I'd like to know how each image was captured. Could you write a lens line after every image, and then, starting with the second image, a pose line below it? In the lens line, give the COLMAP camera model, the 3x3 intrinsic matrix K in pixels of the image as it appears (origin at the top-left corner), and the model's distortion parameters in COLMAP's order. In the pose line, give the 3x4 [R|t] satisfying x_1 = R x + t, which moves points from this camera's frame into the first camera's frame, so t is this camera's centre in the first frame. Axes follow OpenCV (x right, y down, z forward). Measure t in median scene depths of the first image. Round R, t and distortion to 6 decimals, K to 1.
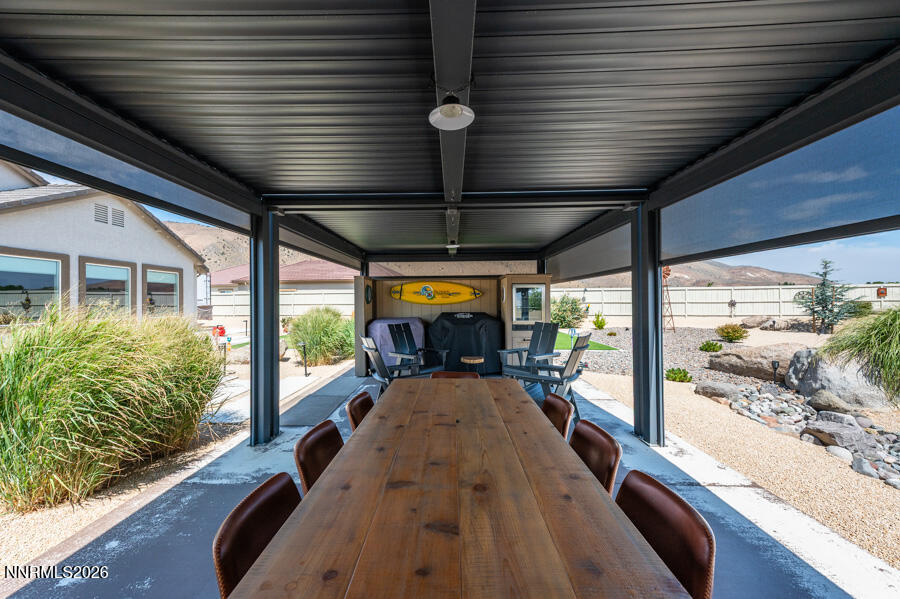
lens RADIAL K [[355.0, 0, 442.7], [0, 355.0, 299.8], [0, 0, 1]] dist [0.023176, 0.000000]
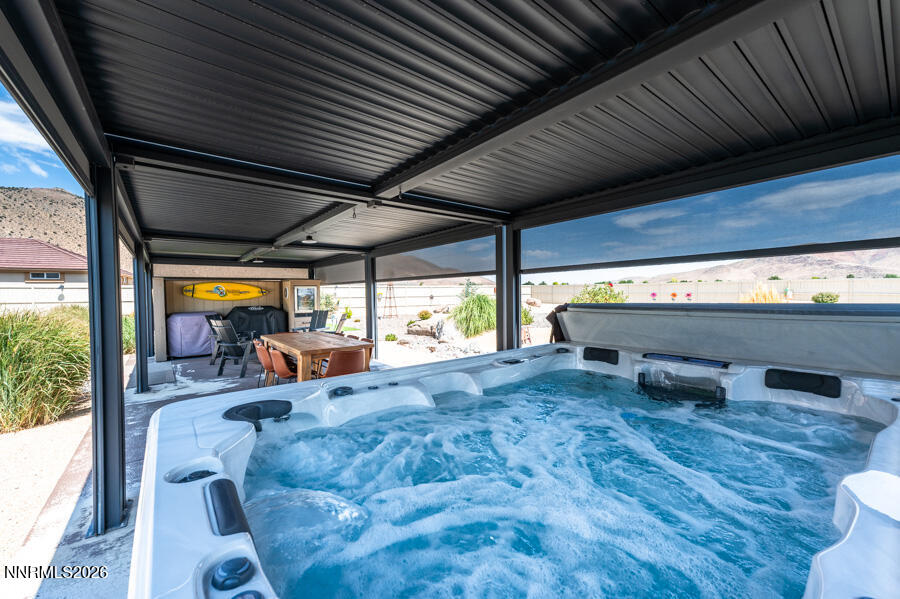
lens RADIAL K [[355.0, 0, 442.7], [0, 355.0, 299.8], [0, 0, 1]] dist [0.023176, 0.000000]
pose [[0.777663, -0.014180, 0.628522, -0.257409], [0.004973, 0.999853, 0.016406, -0.007513], [-0.628662, -0.009633, 0.777619, -0.544354]]
